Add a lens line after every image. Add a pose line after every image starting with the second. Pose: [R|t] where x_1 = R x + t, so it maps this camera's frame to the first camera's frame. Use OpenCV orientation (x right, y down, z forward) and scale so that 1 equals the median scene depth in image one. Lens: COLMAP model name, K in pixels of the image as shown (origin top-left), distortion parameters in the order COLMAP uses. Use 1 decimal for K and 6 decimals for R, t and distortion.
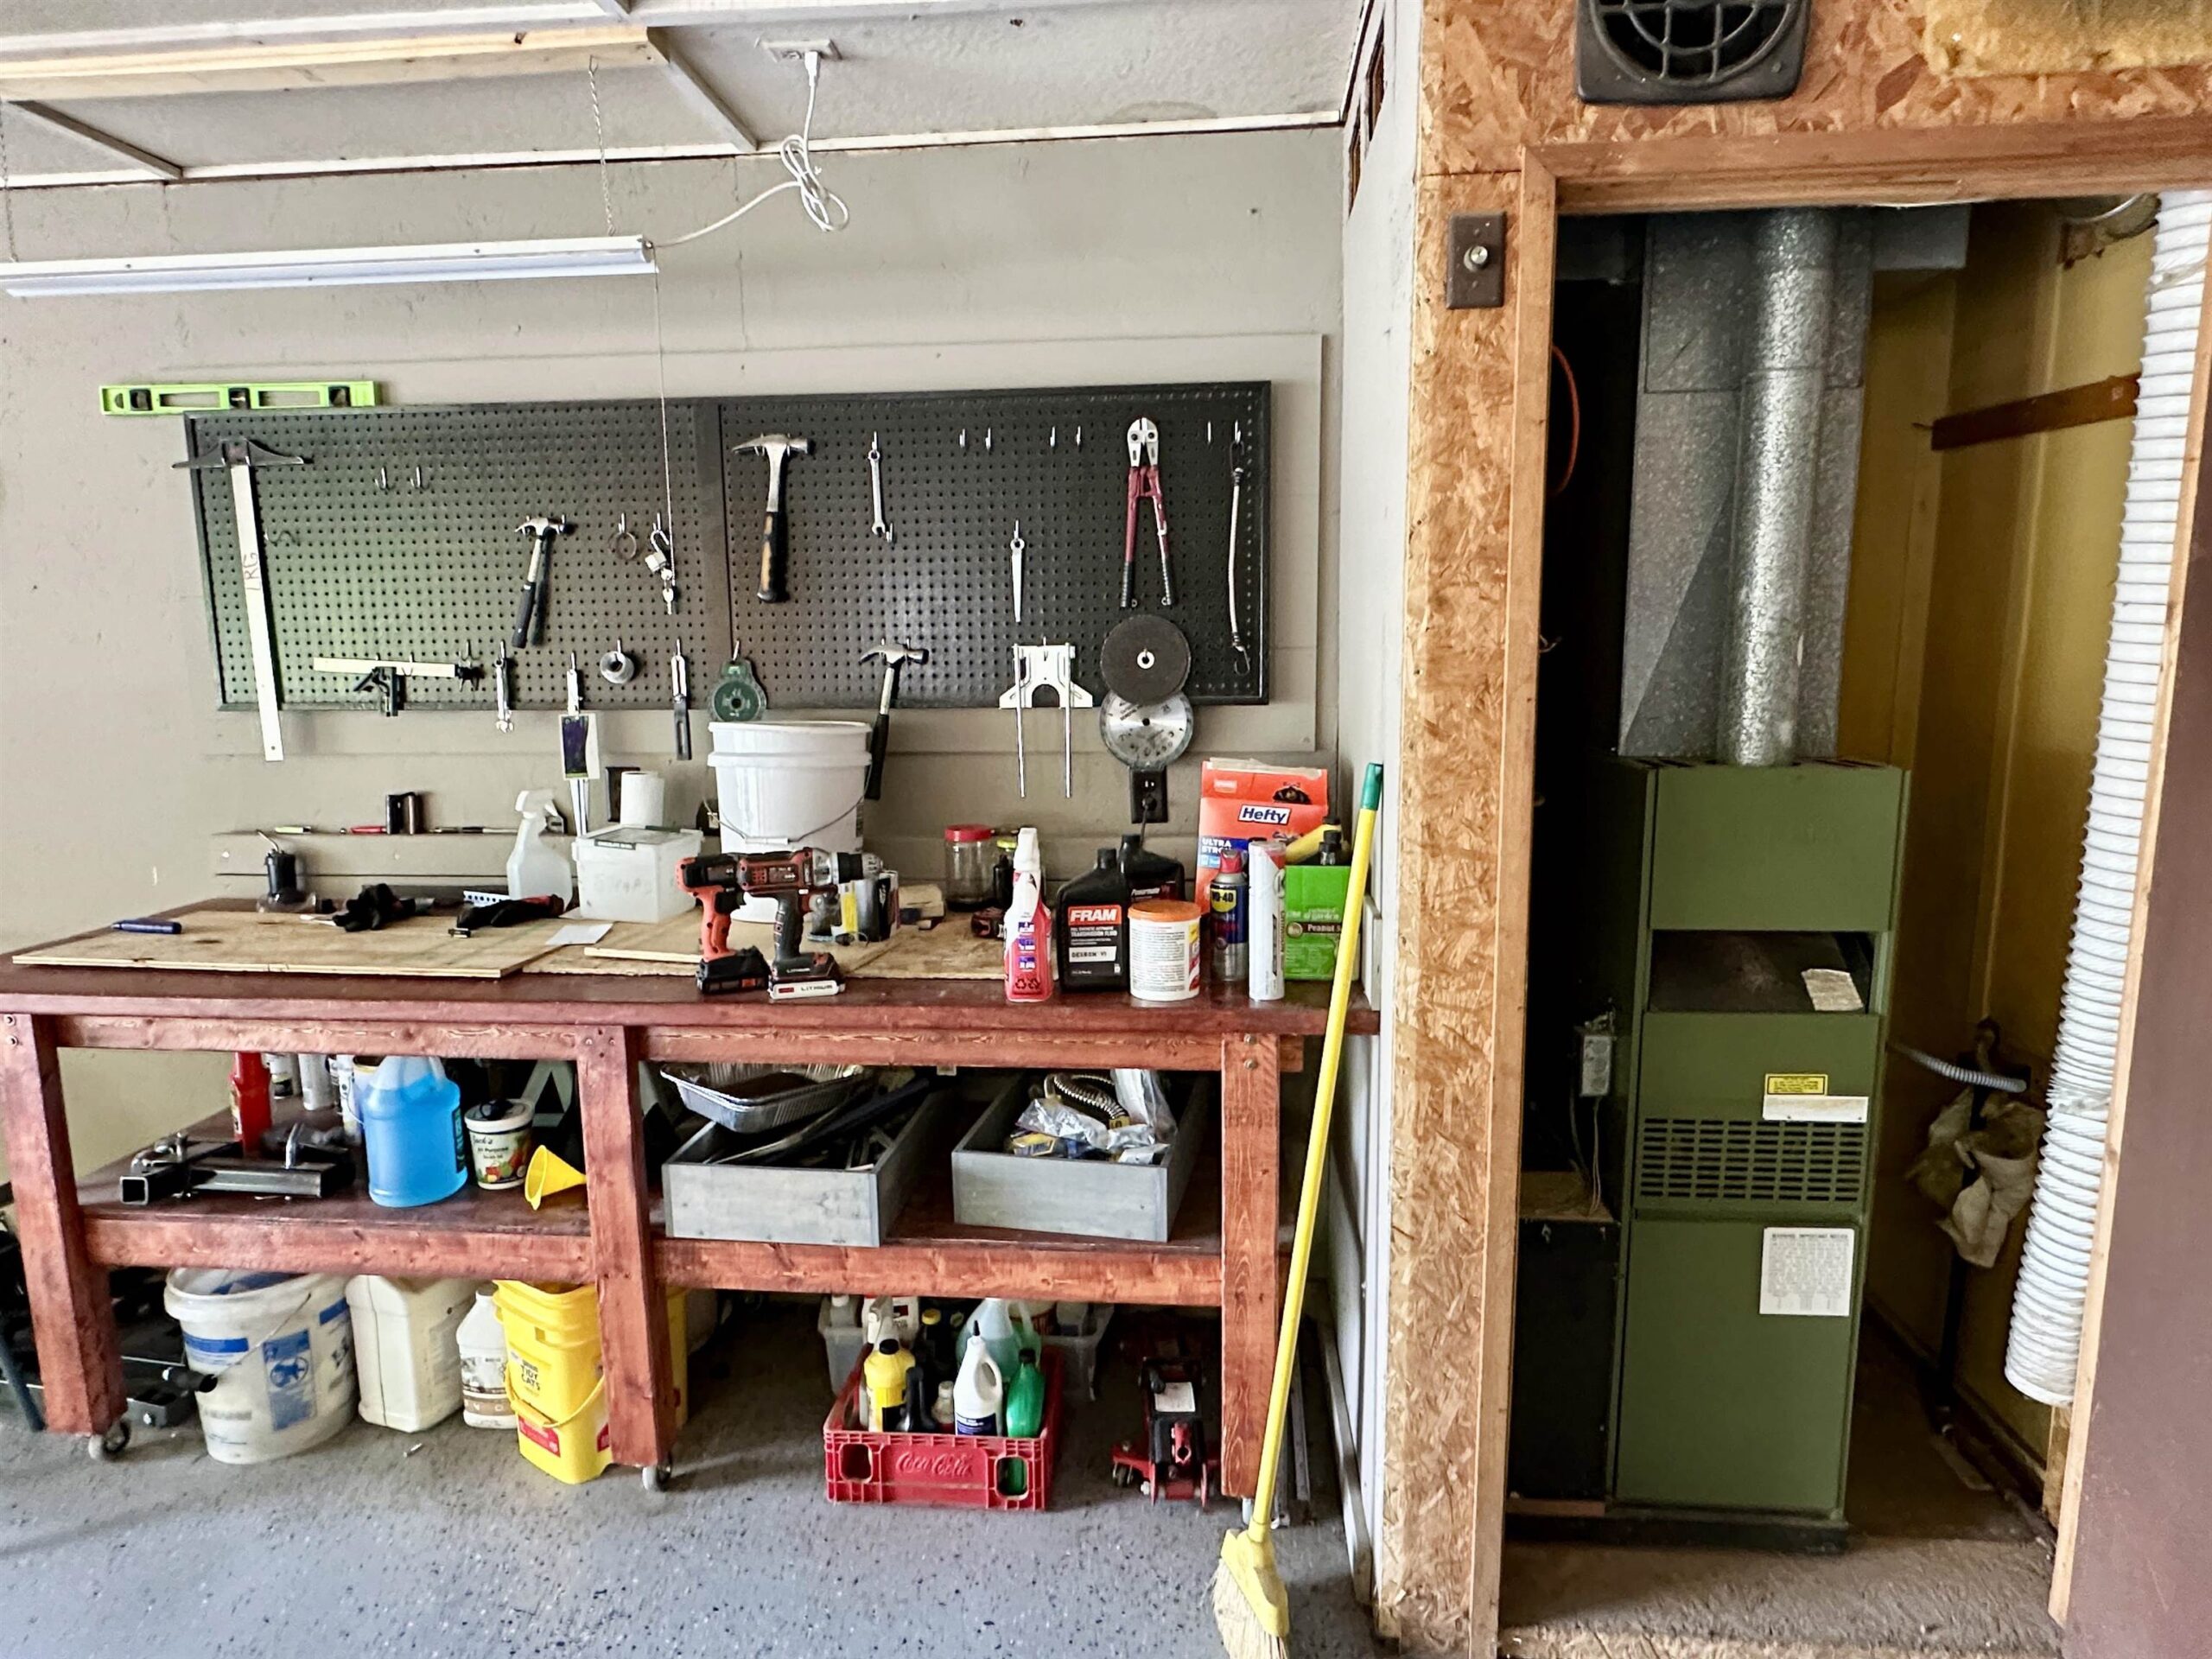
lens RADIAL K [[1254.4, 0, 1121.7], [0, 1254.4, 847.0], [0, 0, 1]] dist [0.005800, -0.004979]
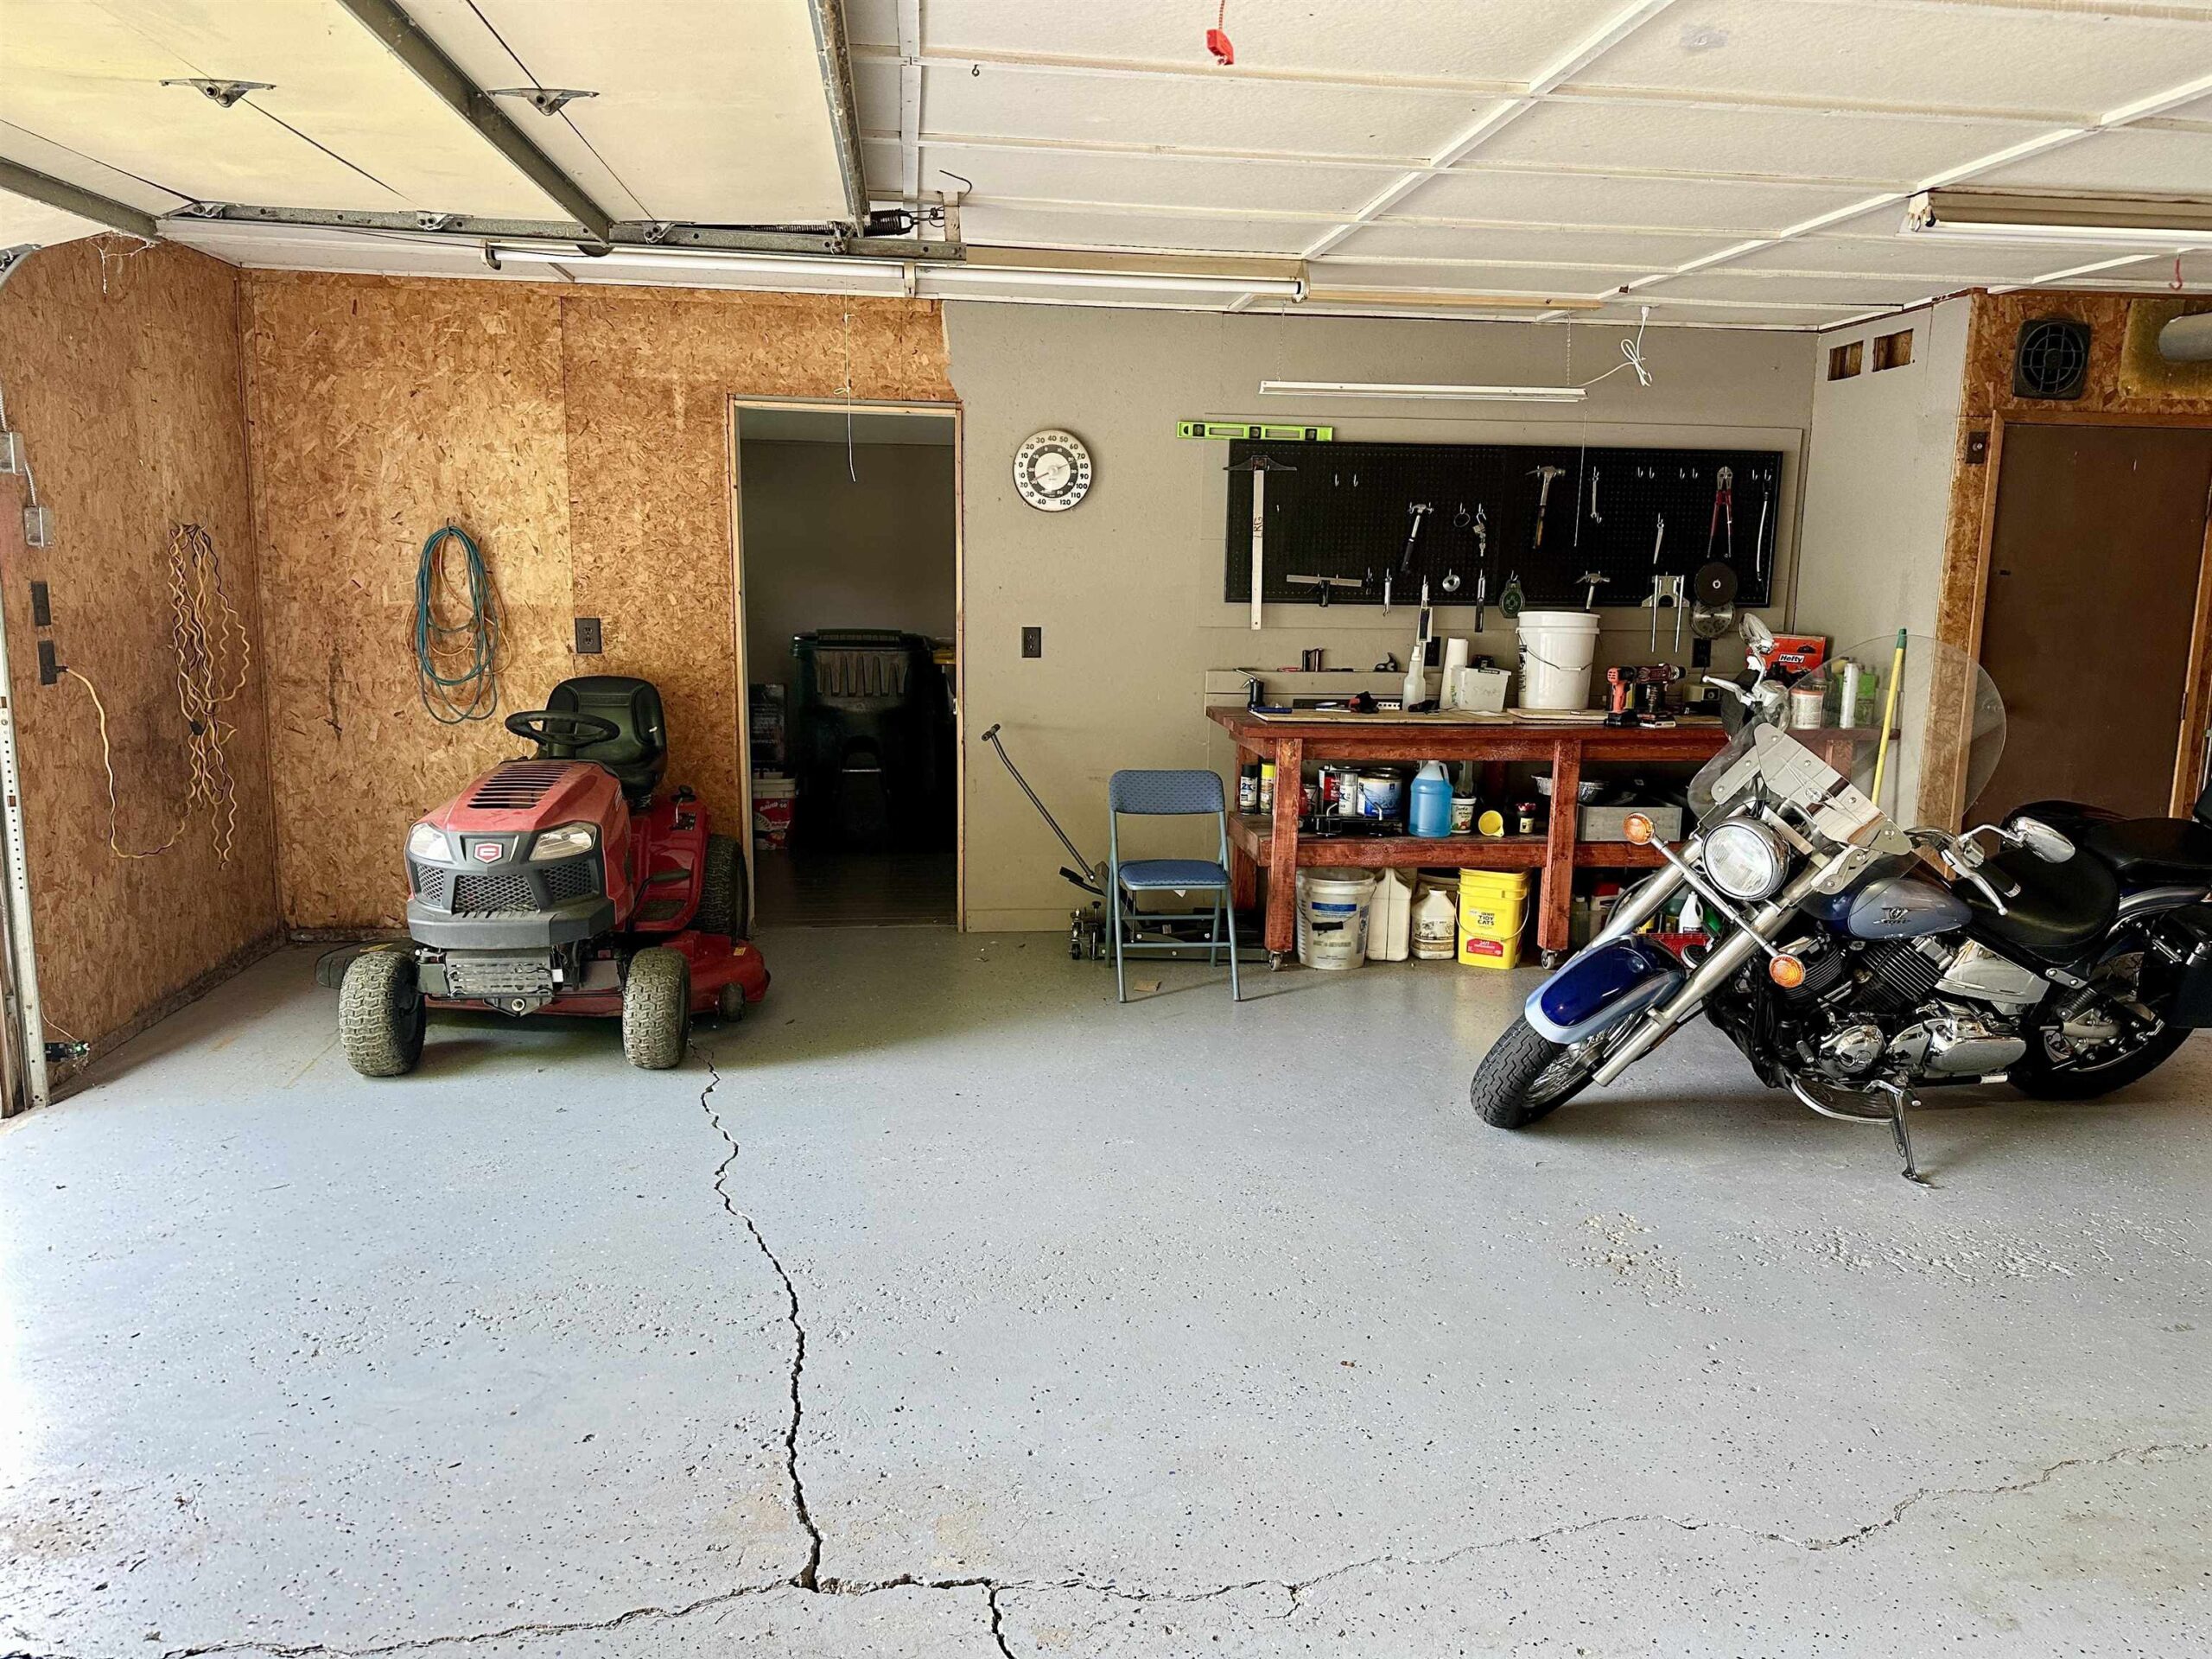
lens RADIAL K [[1539.5, 0, 1121.9], [0, 1539.5, 842.8], [0, 0, 1]] dist [0.065106, -0.086444]
pose [[0.980390, -0.008688, 0.196875, -1.536089], [0.003895, 0.999687, 0.024723, 0.218700], [-0.197028, -0.023471, 0.980117, -1.385943]]
